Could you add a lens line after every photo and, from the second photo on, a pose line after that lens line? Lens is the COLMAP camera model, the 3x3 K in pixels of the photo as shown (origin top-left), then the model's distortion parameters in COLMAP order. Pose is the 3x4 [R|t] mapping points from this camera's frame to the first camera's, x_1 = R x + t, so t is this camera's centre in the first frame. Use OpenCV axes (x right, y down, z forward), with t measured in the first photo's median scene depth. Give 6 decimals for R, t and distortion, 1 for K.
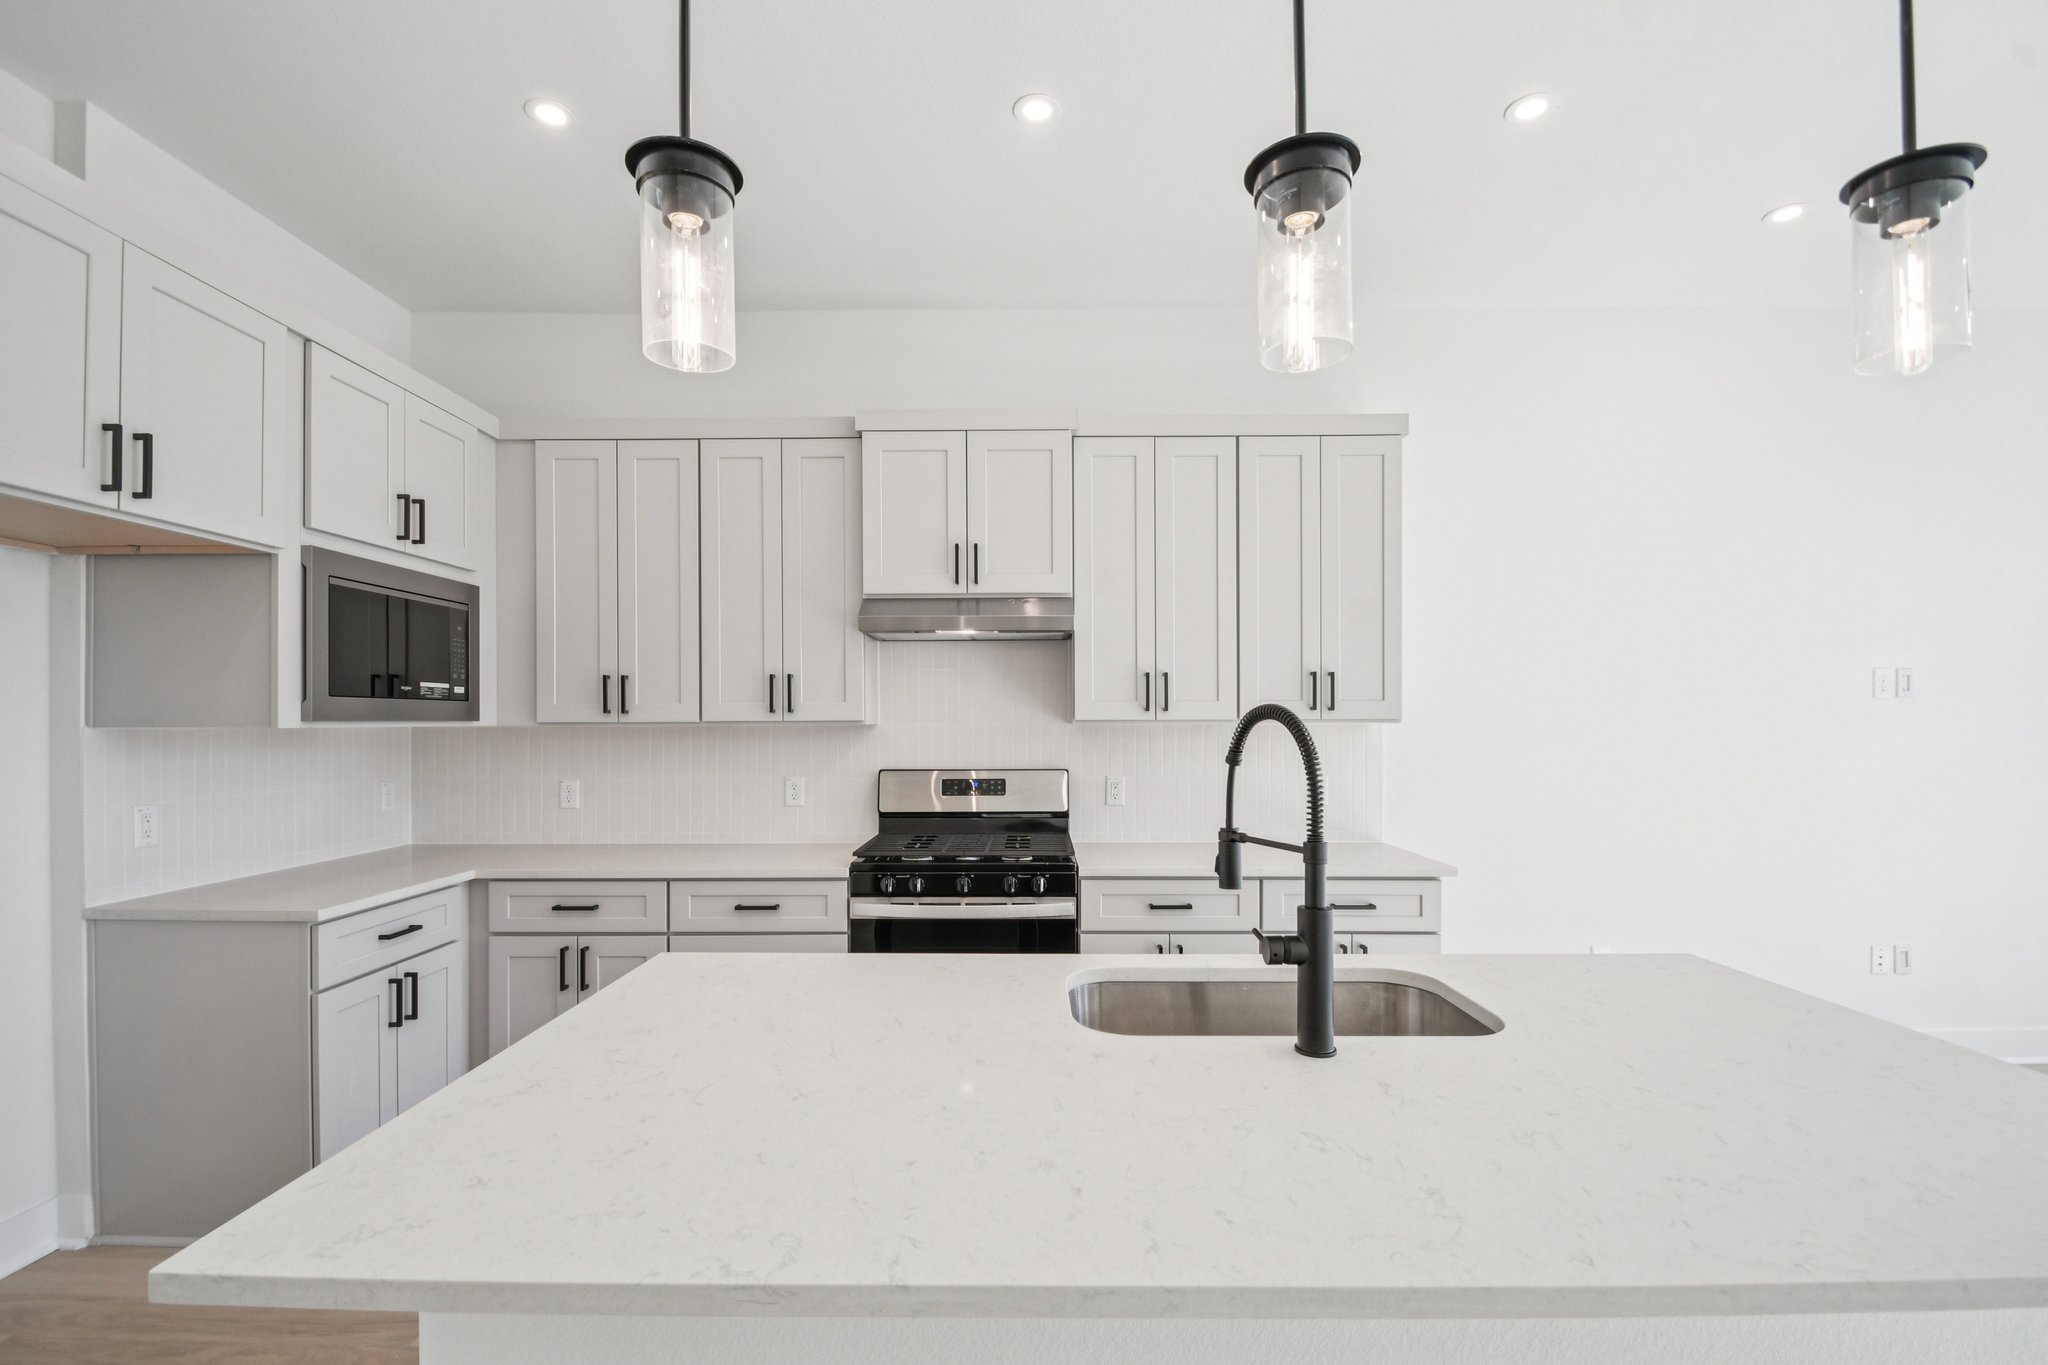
lens RADIAL K [[909.0, 0, 1026.0], [0, 909.0, 728.1], [0, 0, 1]] dist [-0.003375, -0.000488]
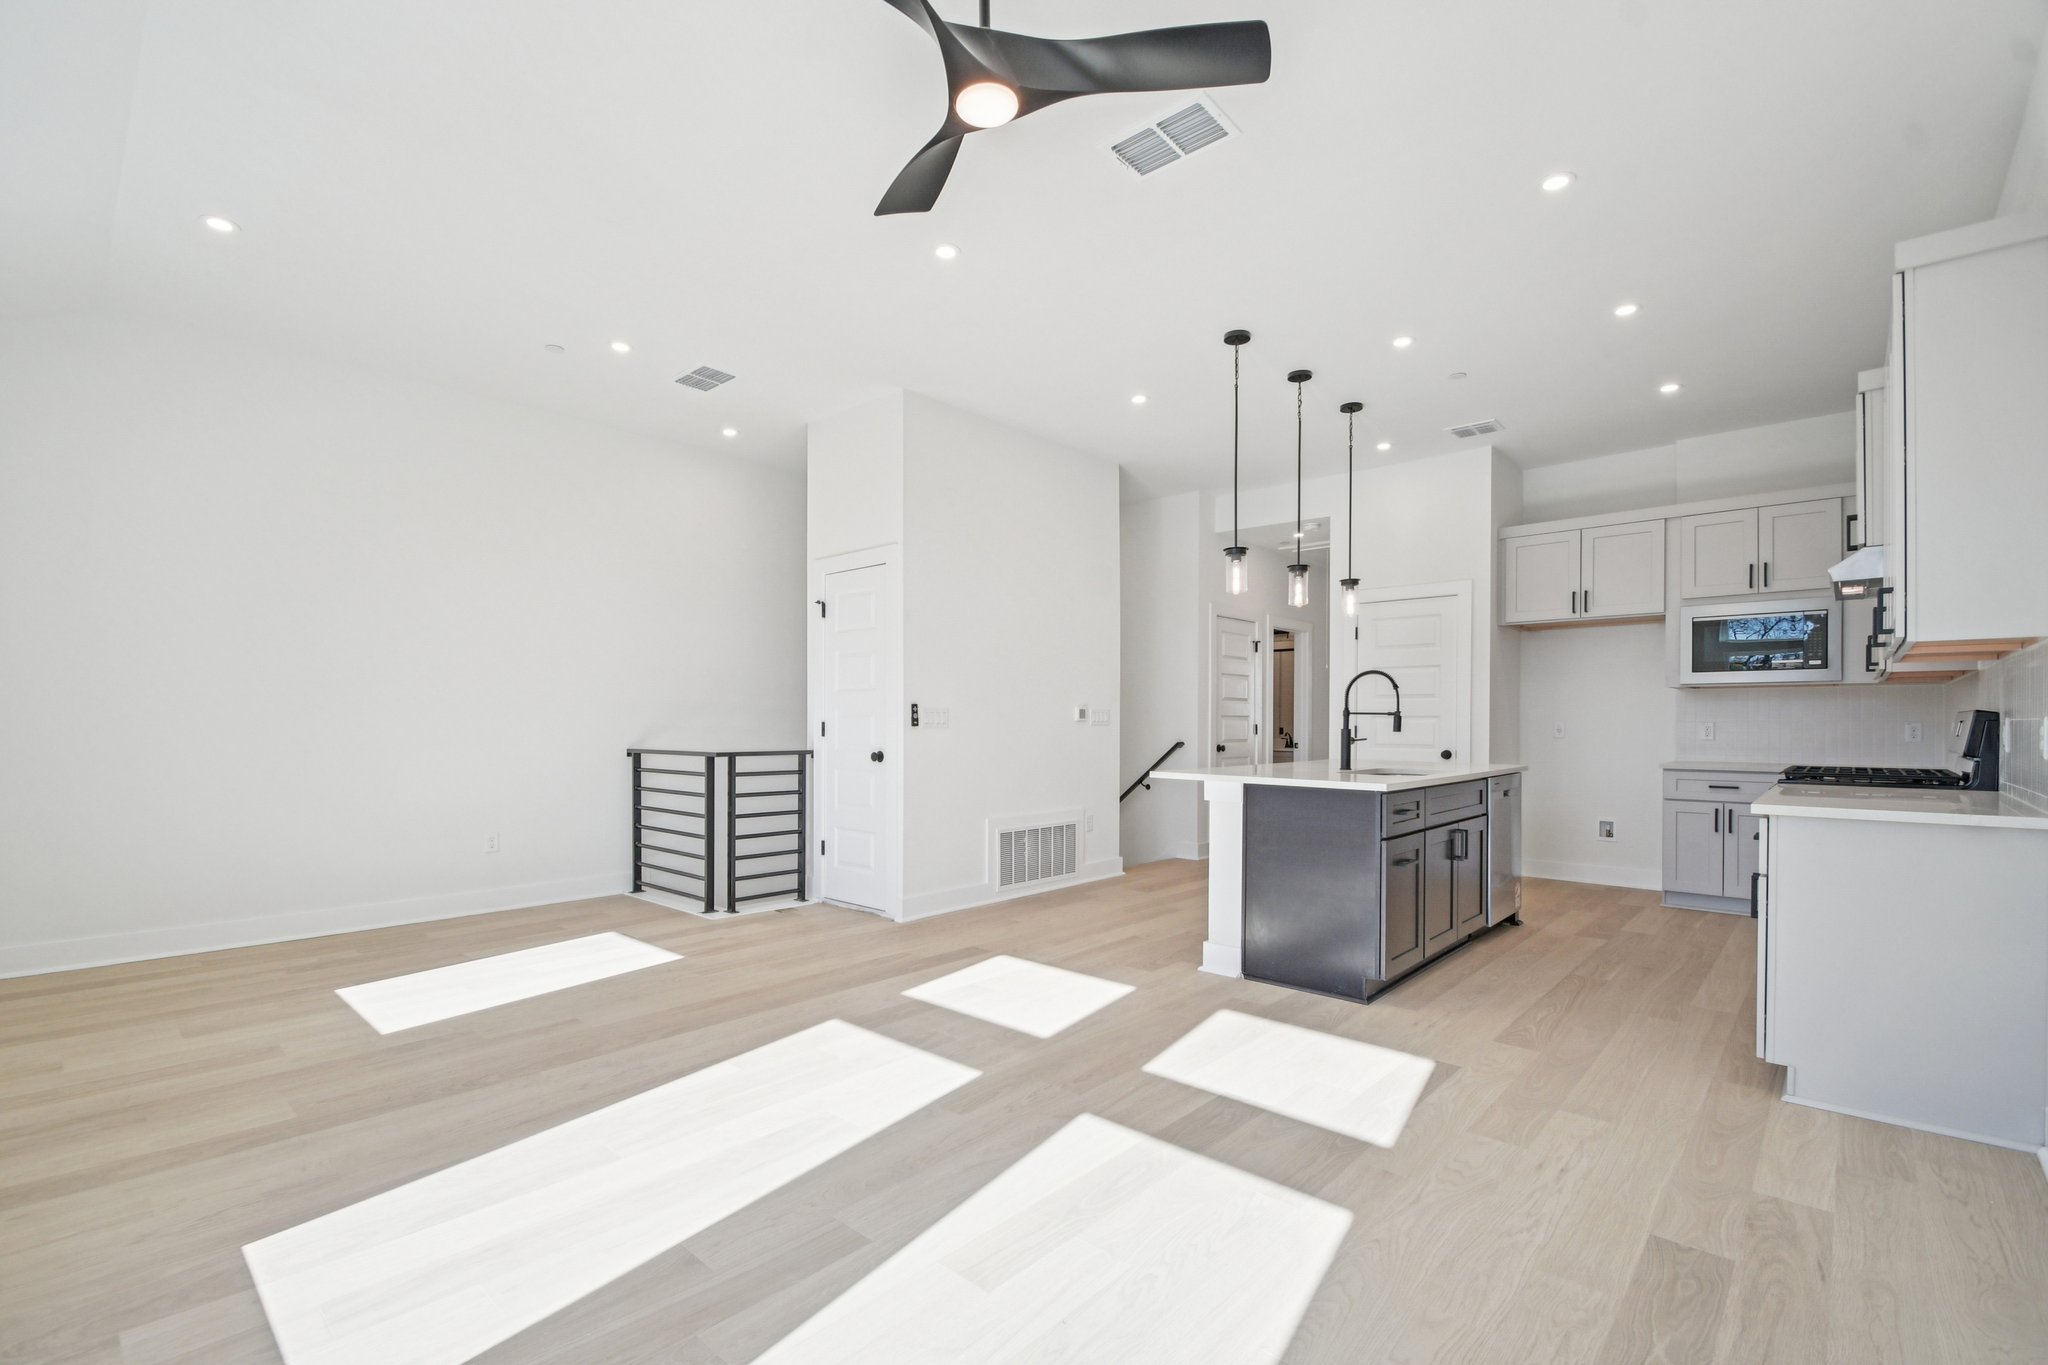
lens RADIAL K [[902.6, 0, 1018.2], [0, 902.6, 729.1], [0, 0, 1]] dist [0.000685, -0.000981]
pose [[-0.676162, 0.006531, -0.736724, 1.523261], [-0.003222, 0.999925, 0.011821, 0.063940], [0.736746, 0.010367, -0.676090, 0.991281]]
